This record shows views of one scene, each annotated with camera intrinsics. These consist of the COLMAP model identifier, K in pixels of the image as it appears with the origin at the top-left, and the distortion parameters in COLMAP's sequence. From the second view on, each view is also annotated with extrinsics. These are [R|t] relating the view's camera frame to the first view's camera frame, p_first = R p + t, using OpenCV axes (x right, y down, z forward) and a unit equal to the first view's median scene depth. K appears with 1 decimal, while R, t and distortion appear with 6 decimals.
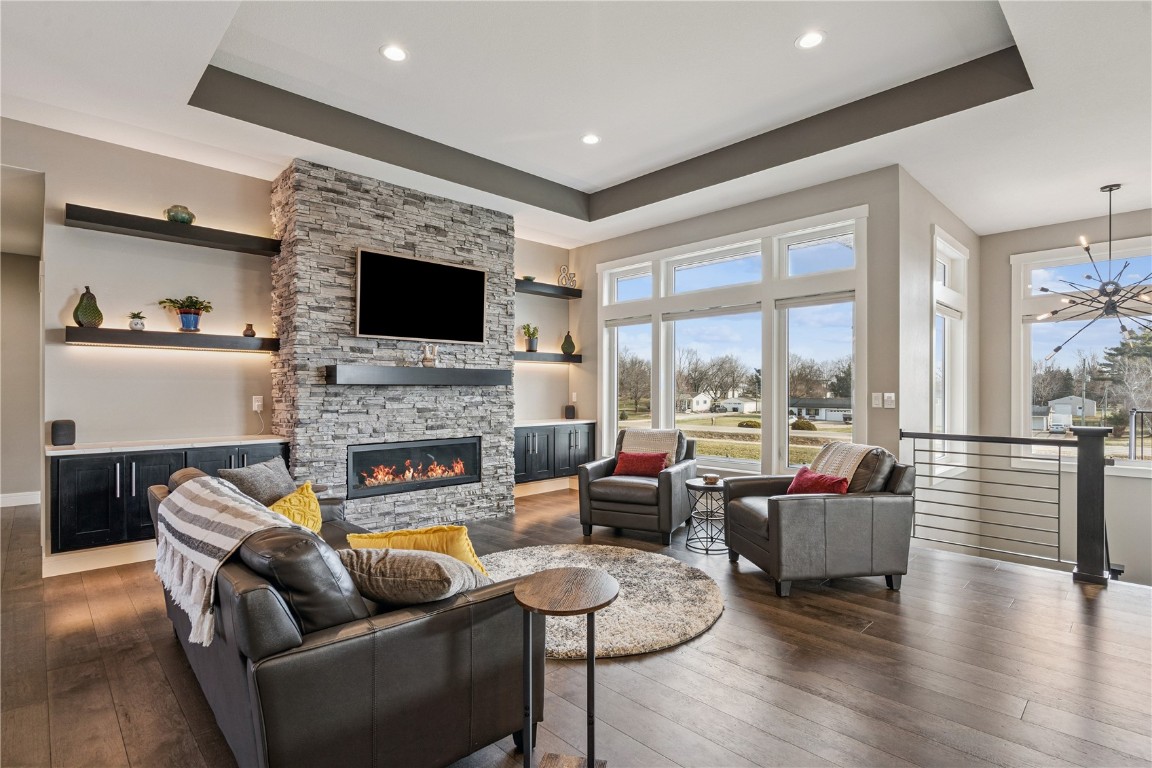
lens RADIAL K [[563.0, 0, 575.0], [0, 563.0, 389.5], [0, 0, 1]] dist [-0.000950, 0.001657]
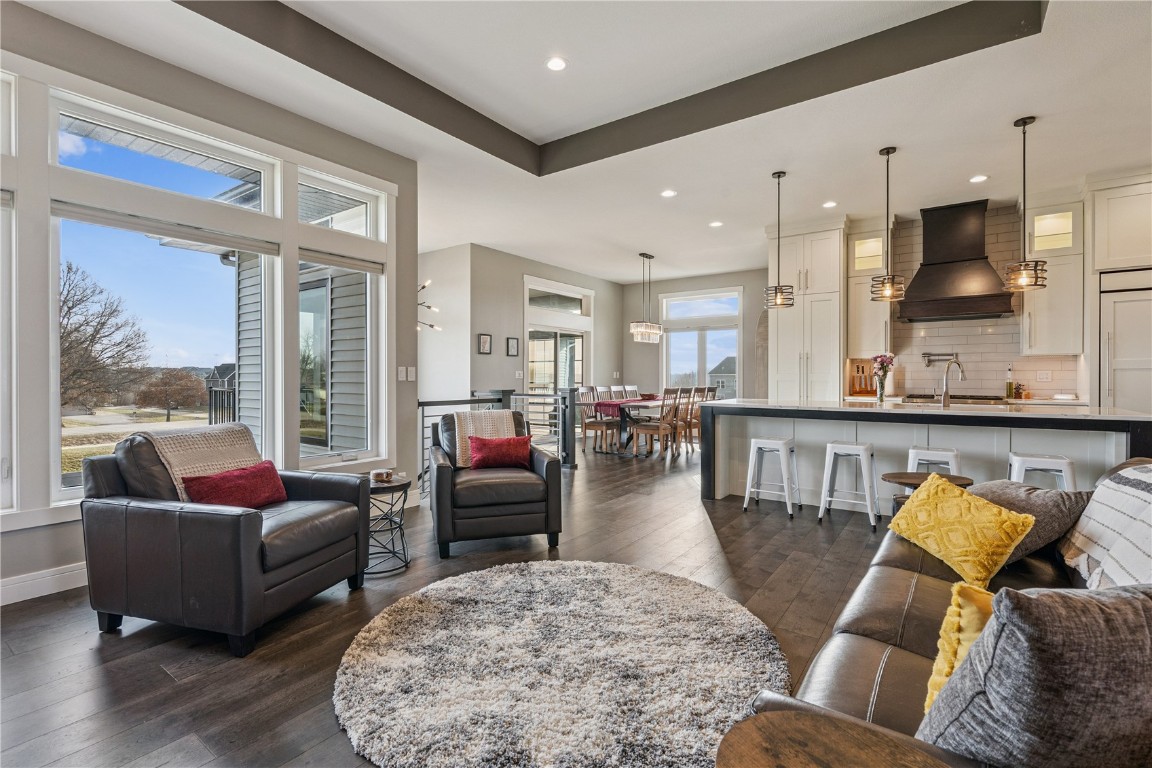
lens RADIAL K [[525.8, 0, 576.3], [0, 525.8, 378.0], [0, 0, 1]] dist [-0.001248, 0.001852]
pose [[-0.173544, -0.003178, 0.984821, -0.463542], [0.000778, 0.999994, 0.003364, 0.022358], [-0.984826, 0.001350, -0.173540, 0.796691]]
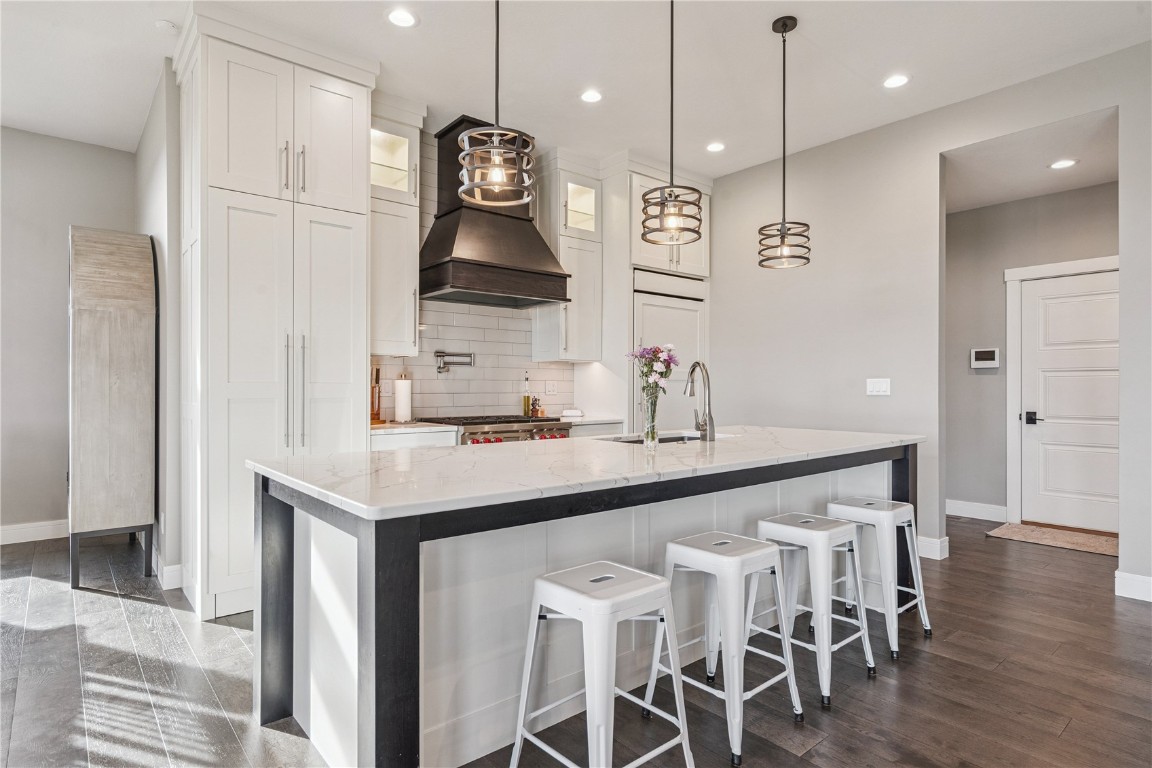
lens RADIAL K [[618.3, 0, 576.2], [0, 618.3, 384.0], [0, 0, 1]] dist [0.000110, 0.000173]
pose [[-0.997530, -0.001325, 0.070233, 0.375953], [-0.001636, 0.999989, -0.004376, 0.020986], [-0.070227, -0.004480, -0.997521, 0.657642]]
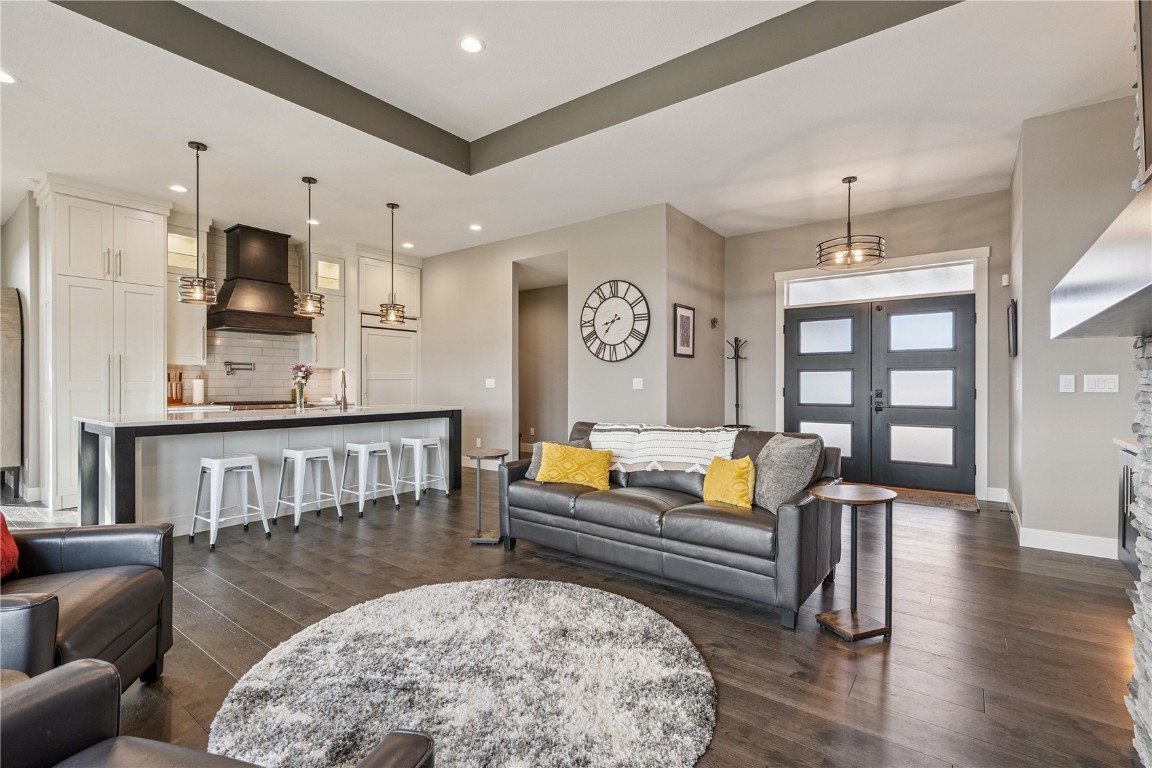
lens RADIAL K [[525.8, 0, 572.5], [0, 525.8, 382.6], [0, 0, 1]] dist [-0.001248, 0.001852]
pose [[-0.989163, -0.001583, -0.146814, -0.012672], [-0.001248, 0.999996, -0.002374, 0.021555], [0.146817, -0.002165, -0.989161, 1.167118]]
